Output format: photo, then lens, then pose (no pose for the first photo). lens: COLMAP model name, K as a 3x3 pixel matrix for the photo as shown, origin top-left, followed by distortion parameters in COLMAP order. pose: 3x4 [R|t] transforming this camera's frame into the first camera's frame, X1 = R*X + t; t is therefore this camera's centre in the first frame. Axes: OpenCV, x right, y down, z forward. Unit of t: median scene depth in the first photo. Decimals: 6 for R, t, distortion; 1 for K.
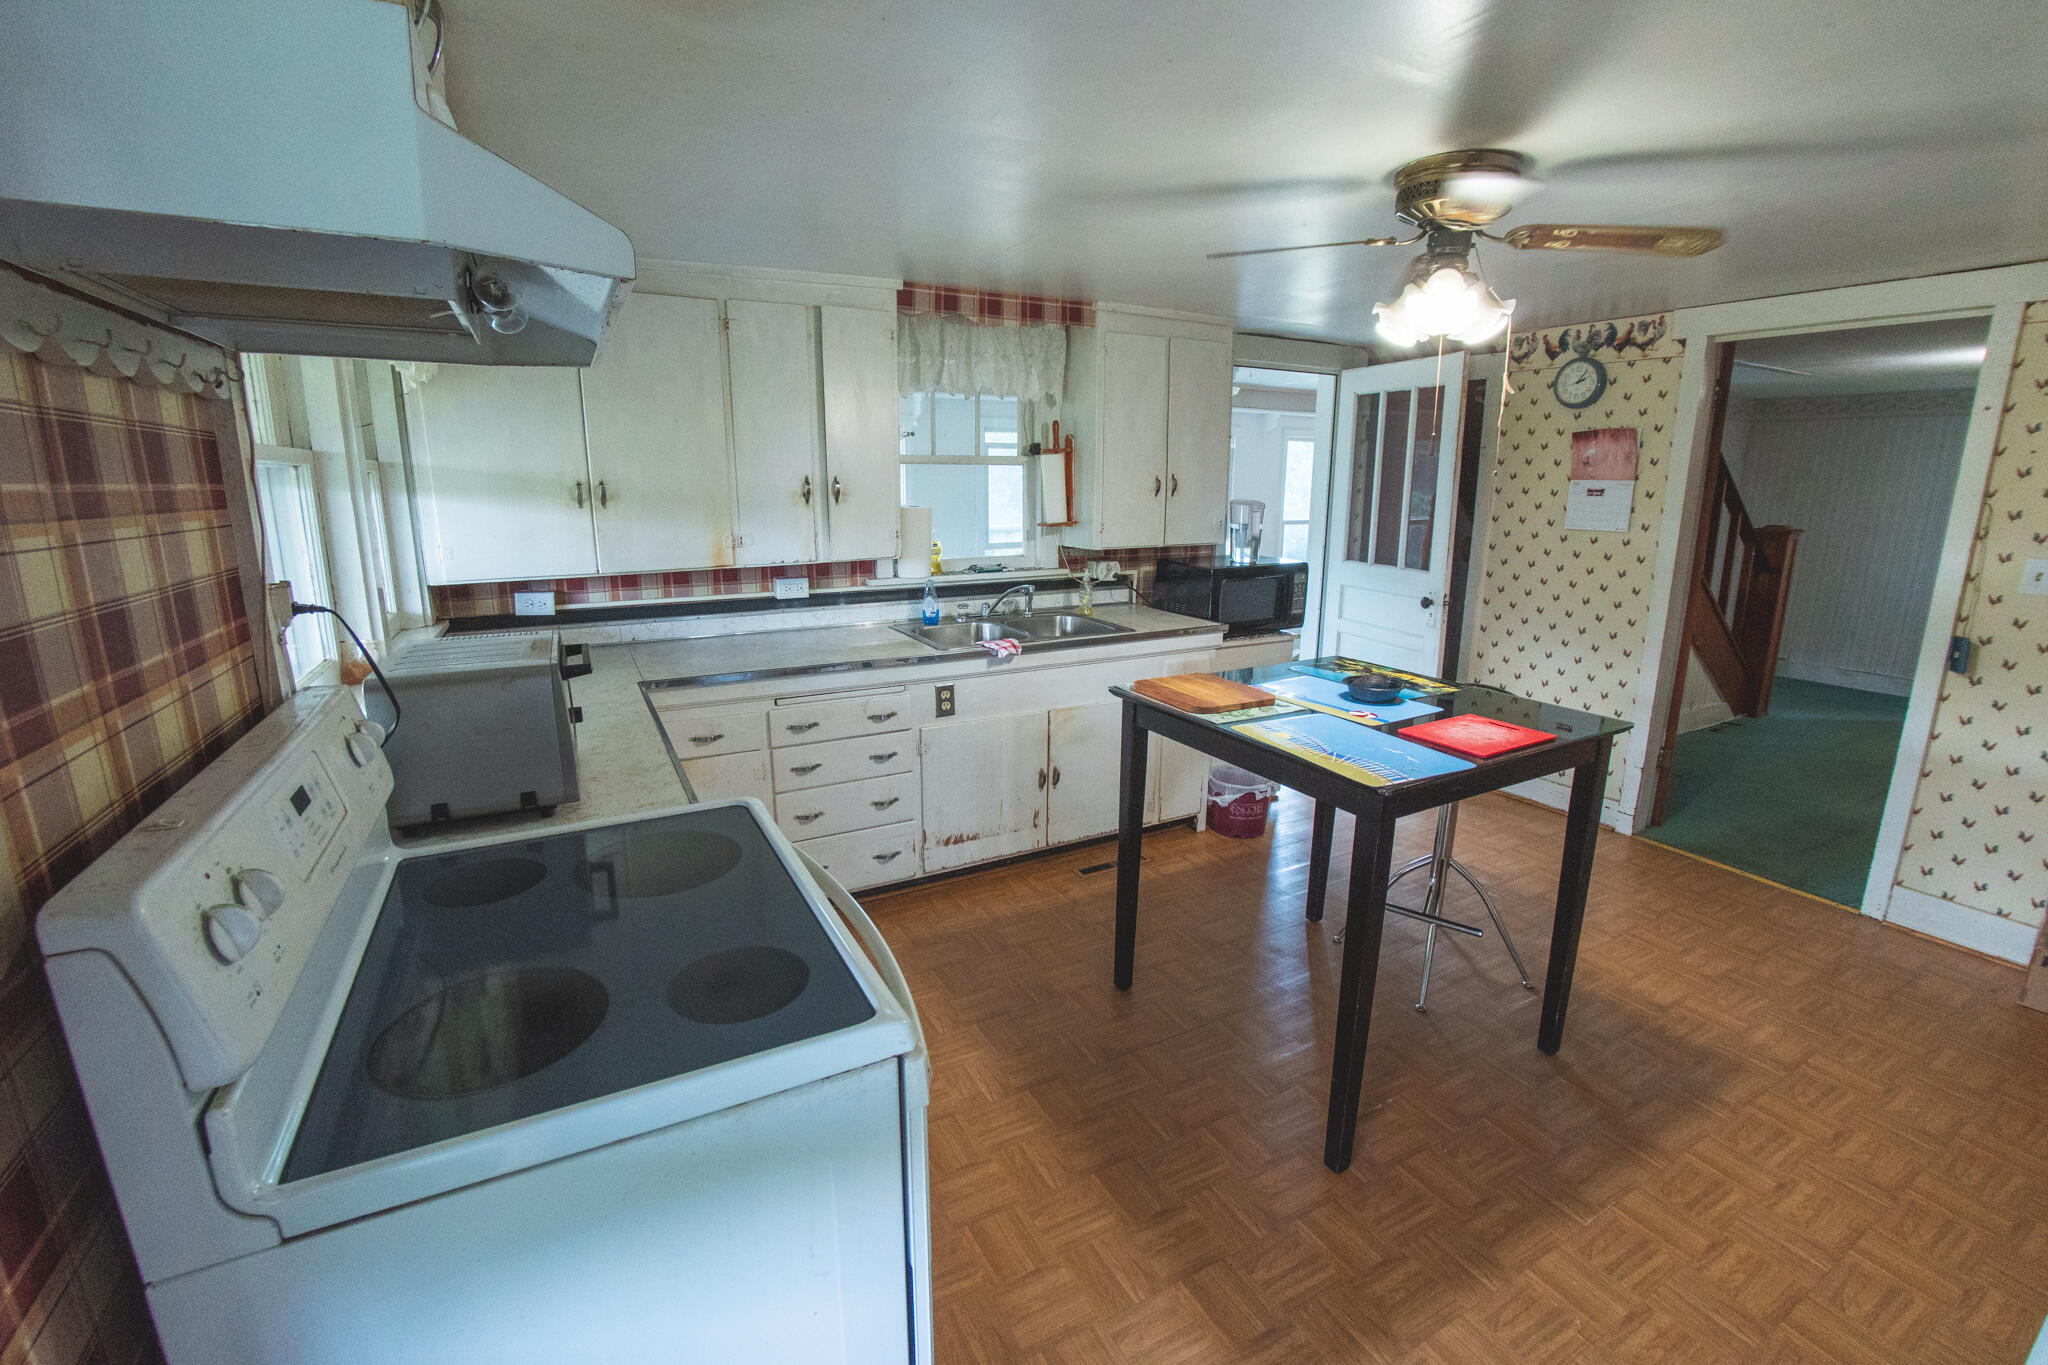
lens RADIAL K [[858.0, 0, 1039.0], [0, 858.0, 673.2], [0, 0, 1]] dist [-0.035606, 0.000999]
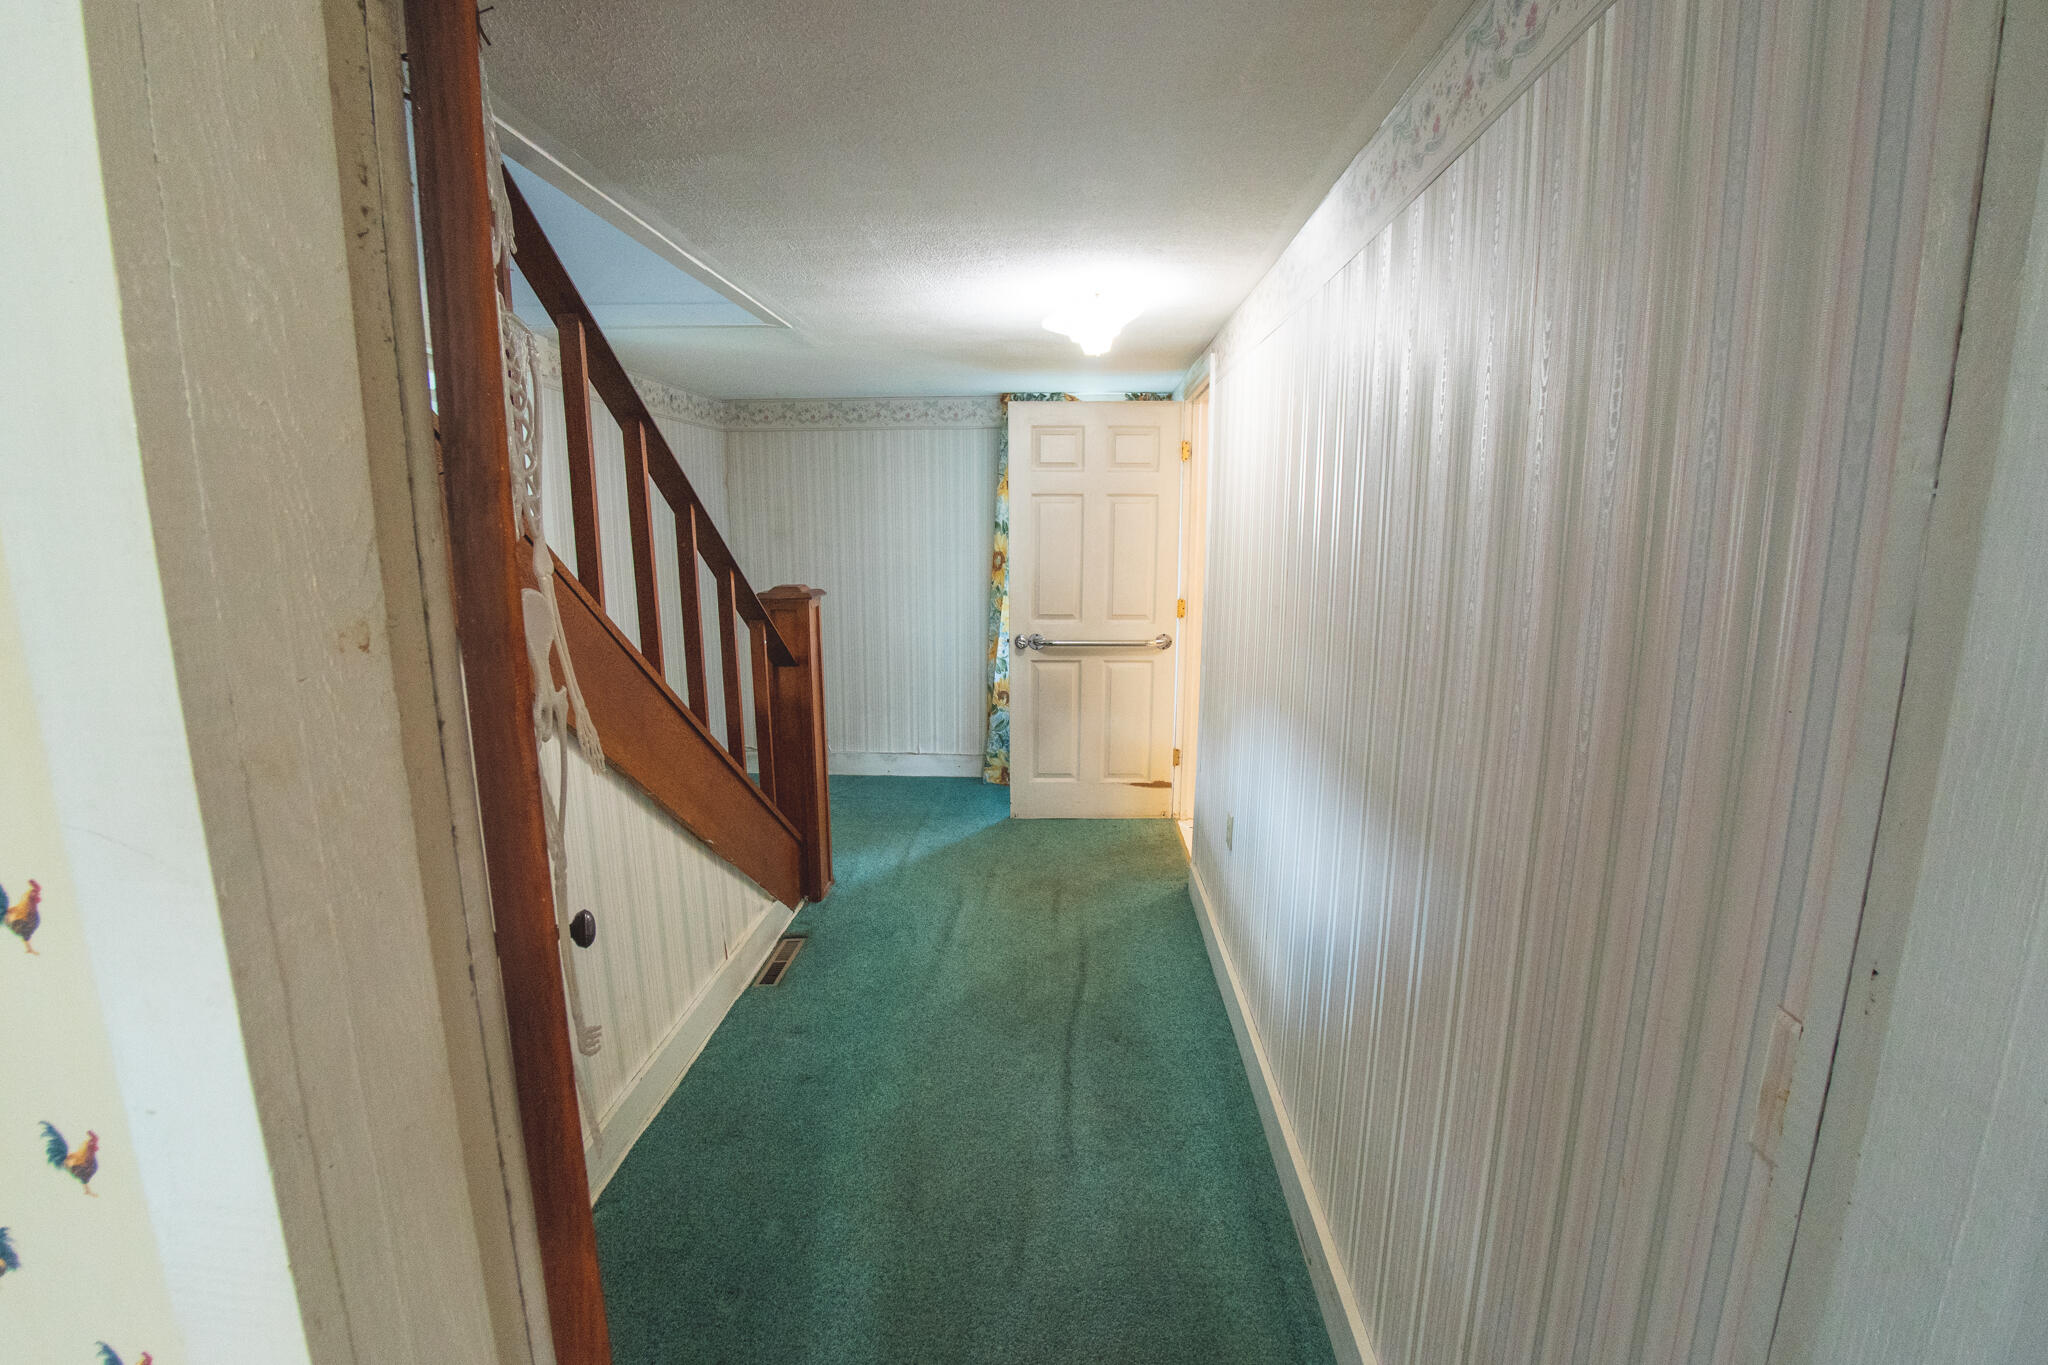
lens RADIAL K [[858.0, 0, 1024.1], [0, 858.0, 676.2], [0, 0, 1]] dist [-0.035606, 0.000999]
pose [[0.534338, -0.151649, 0.831556, 0.461153], [0.186030, 0.980752, 0.059319, -0.120295], [-0.824546, 0.122998, 0.552264, 0.535247]]
